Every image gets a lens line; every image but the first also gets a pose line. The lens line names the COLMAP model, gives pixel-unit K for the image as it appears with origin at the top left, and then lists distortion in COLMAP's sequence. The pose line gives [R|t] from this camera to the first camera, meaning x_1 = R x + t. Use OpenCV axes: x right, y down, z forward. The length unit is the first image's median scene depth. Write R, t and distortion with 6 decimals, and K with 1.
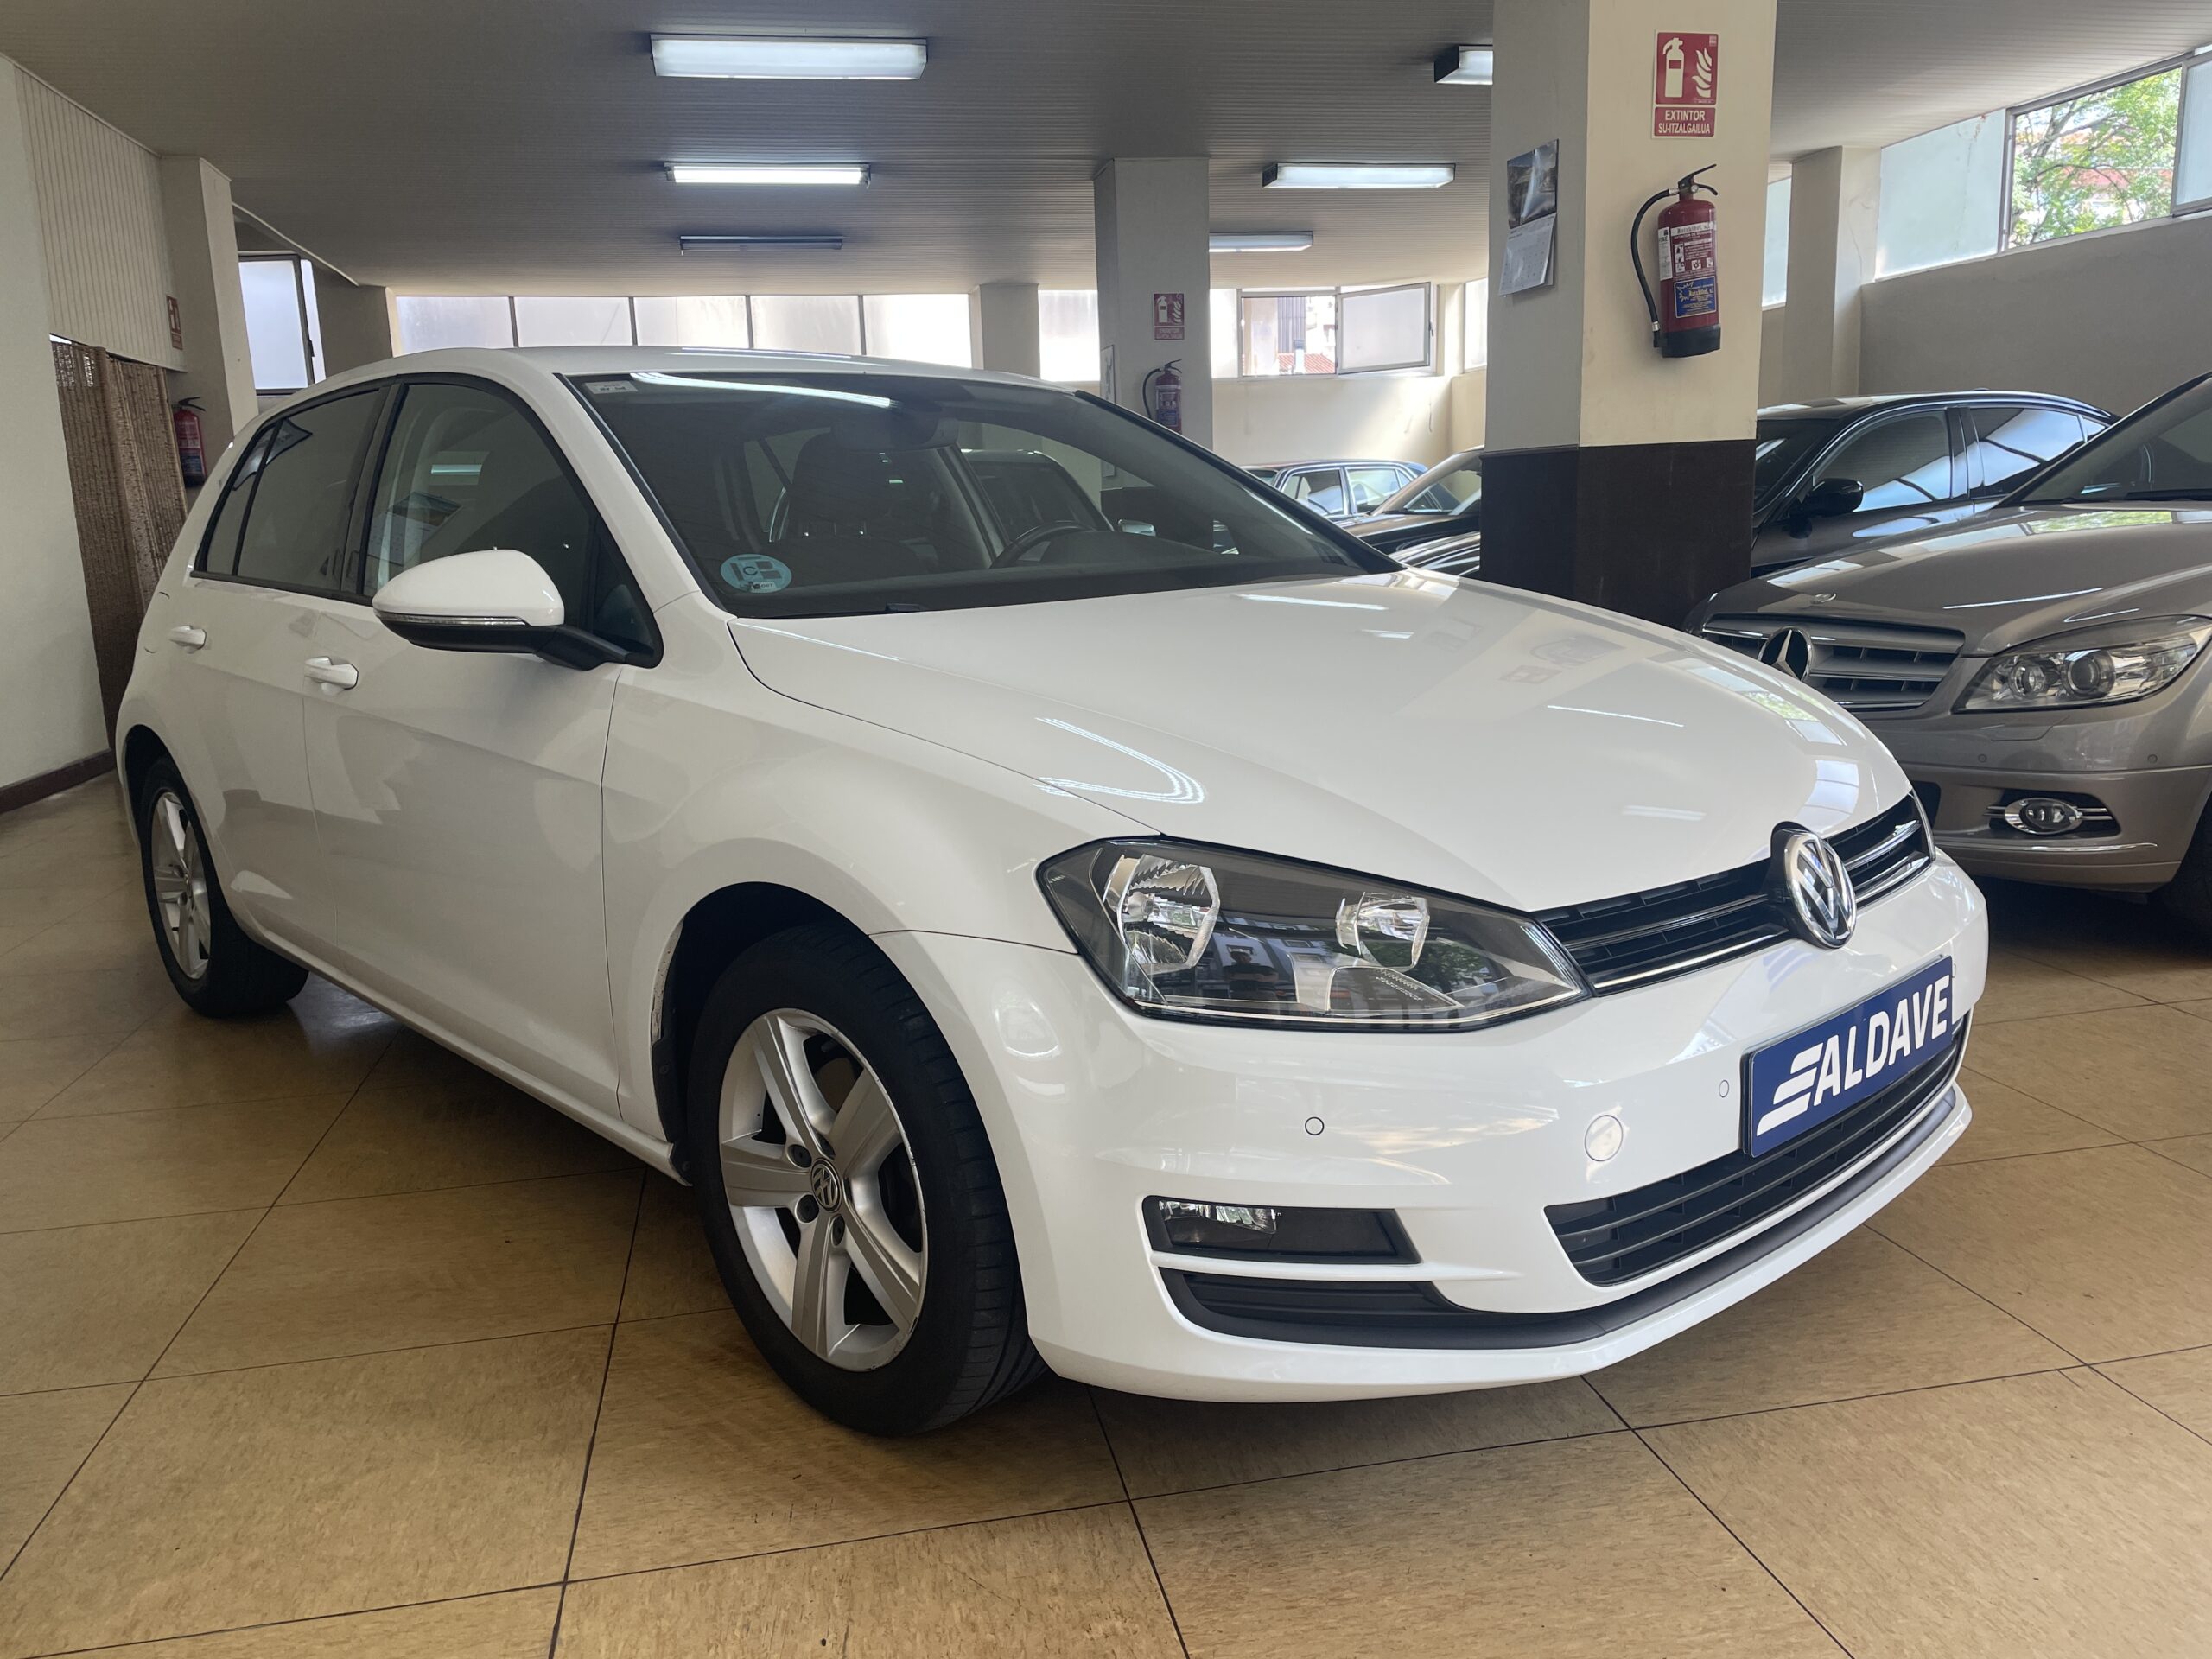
lens RADIAL K [[1716.2, 0, 1092.5], [0, 1716.2, 830.1], [0, 0, 1]] dist [0.038759, -0.034897]
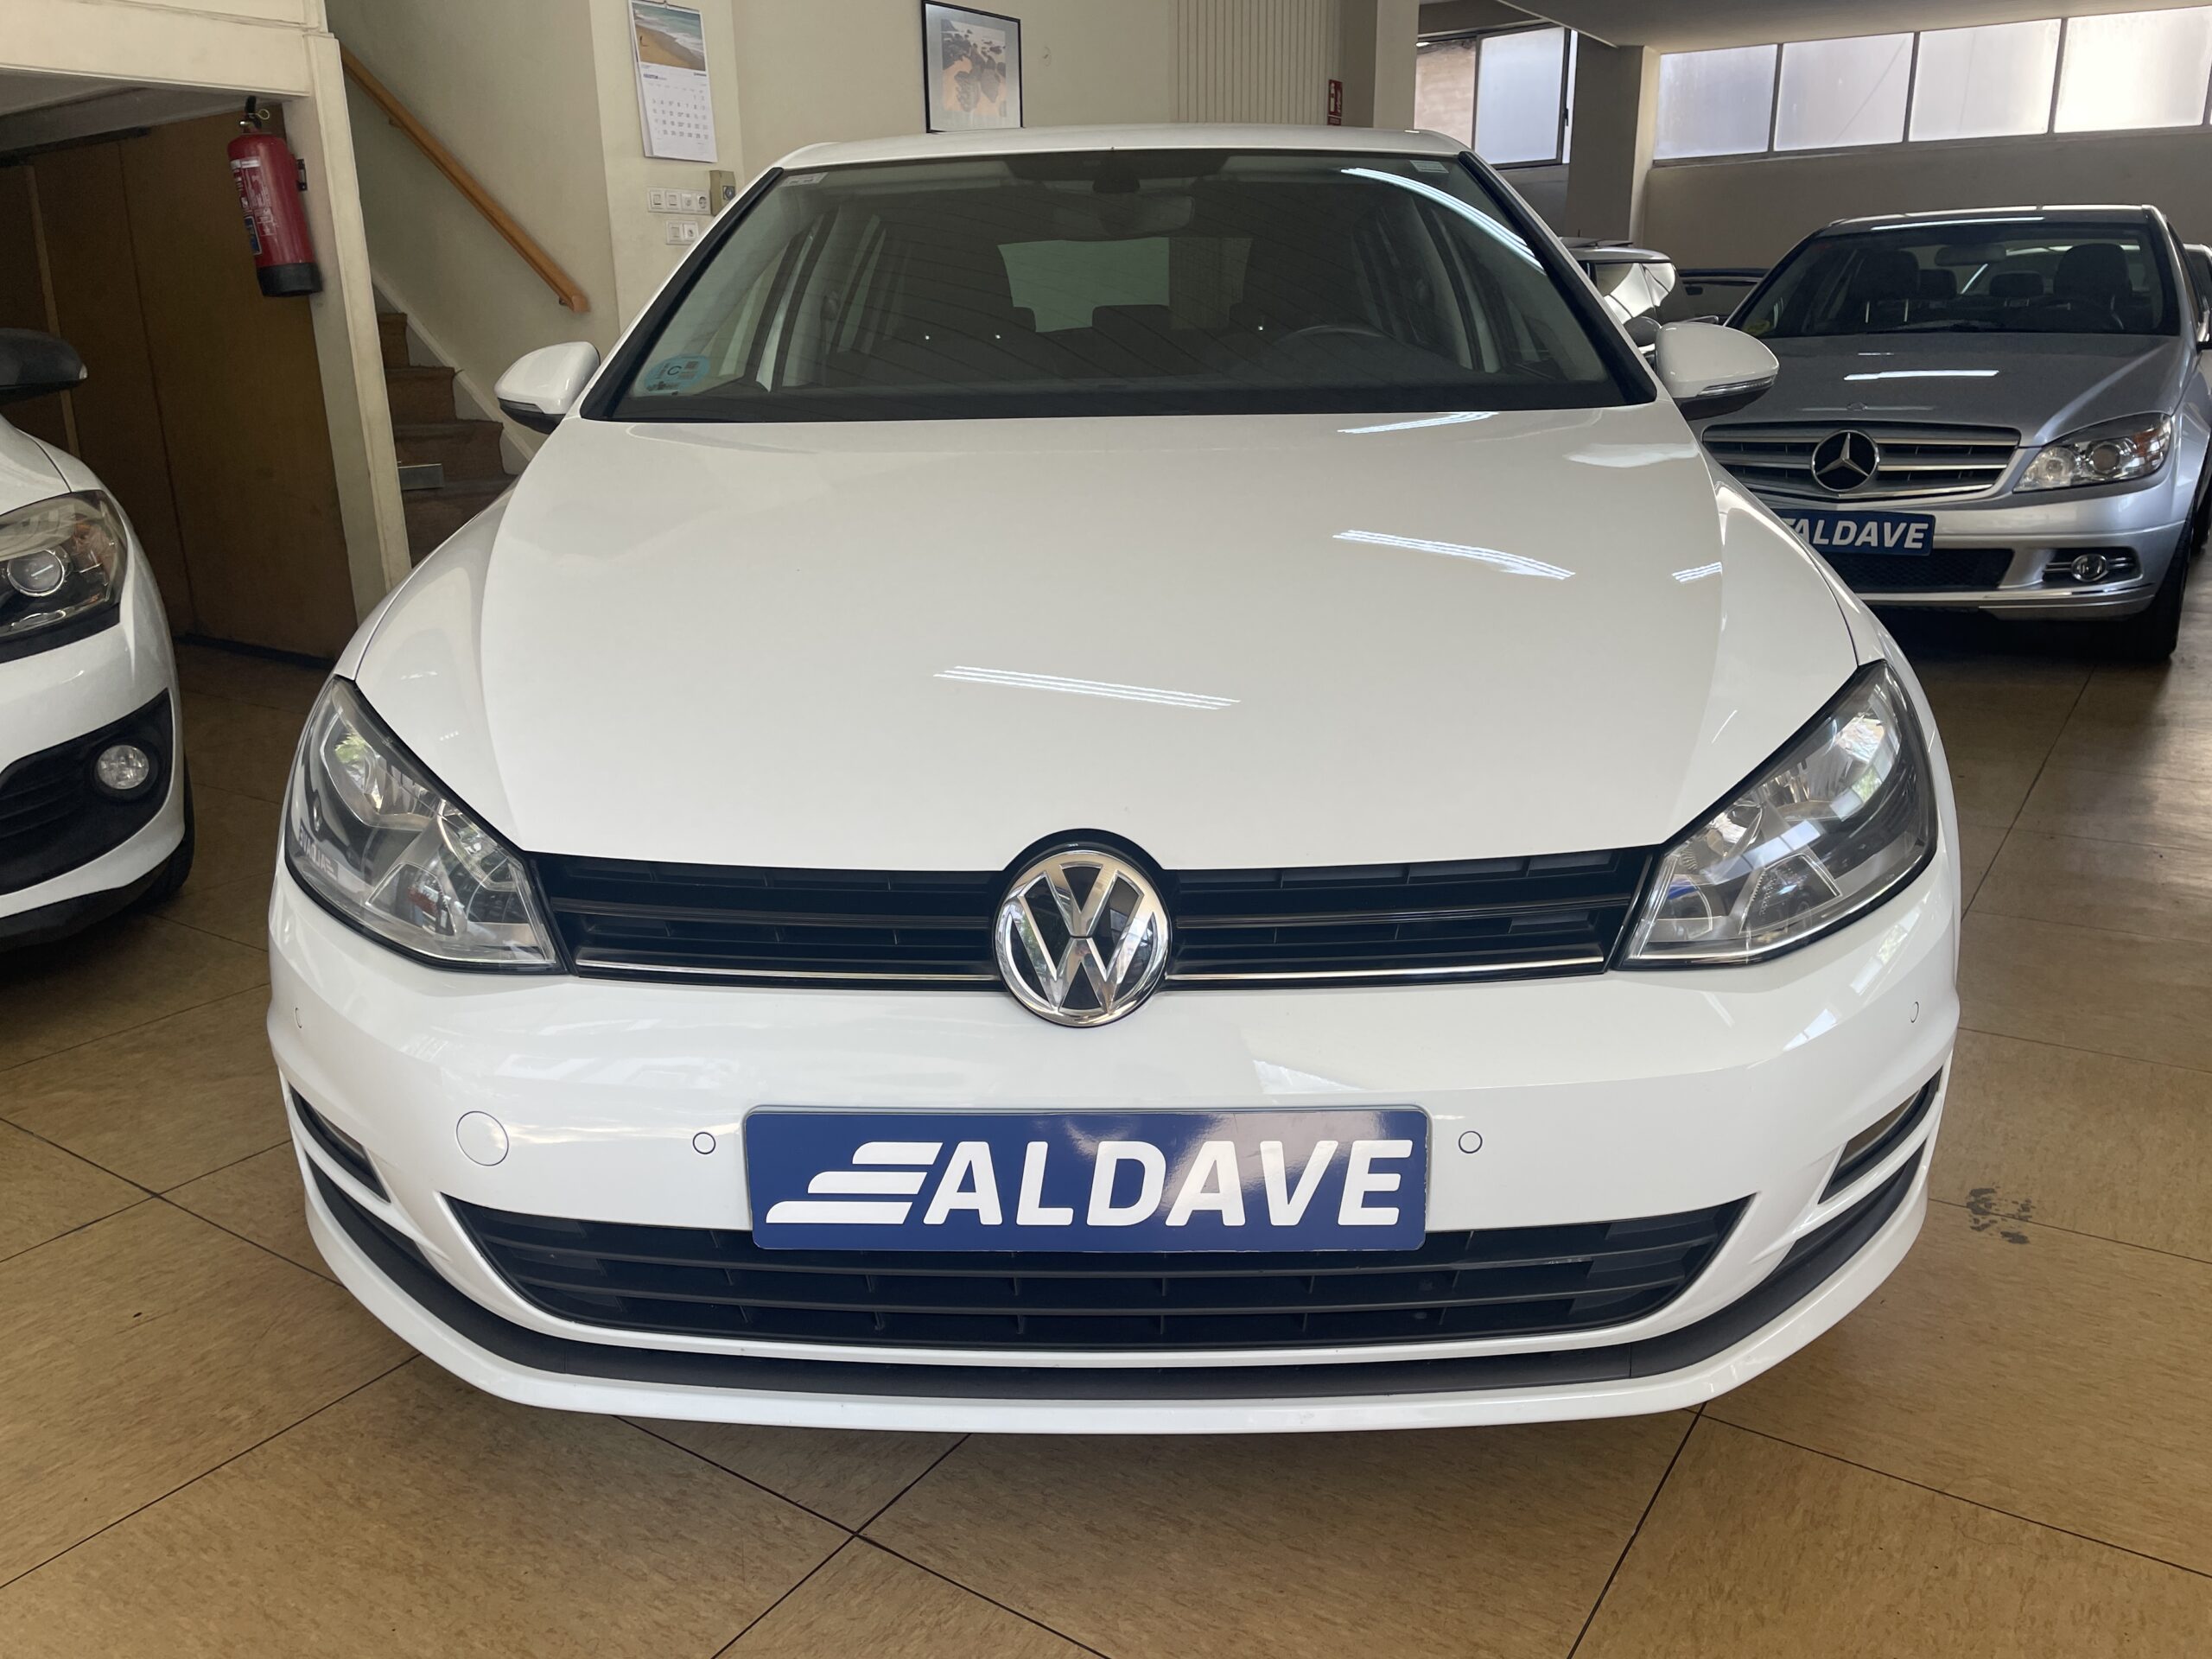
lens RADIAL K [[1716.2, 0, 1103.3], [0, 1716.2, 836.8], [0, 0, 1]] dist [0.038759, -0.034897]
pose [[0.713136, 0.227210, -0.663184, 0.890396], [-0.140613, 0.973155, 0.182203, -0.130325], [0.686779, -0.036683, 0.725940, 0.542759]]
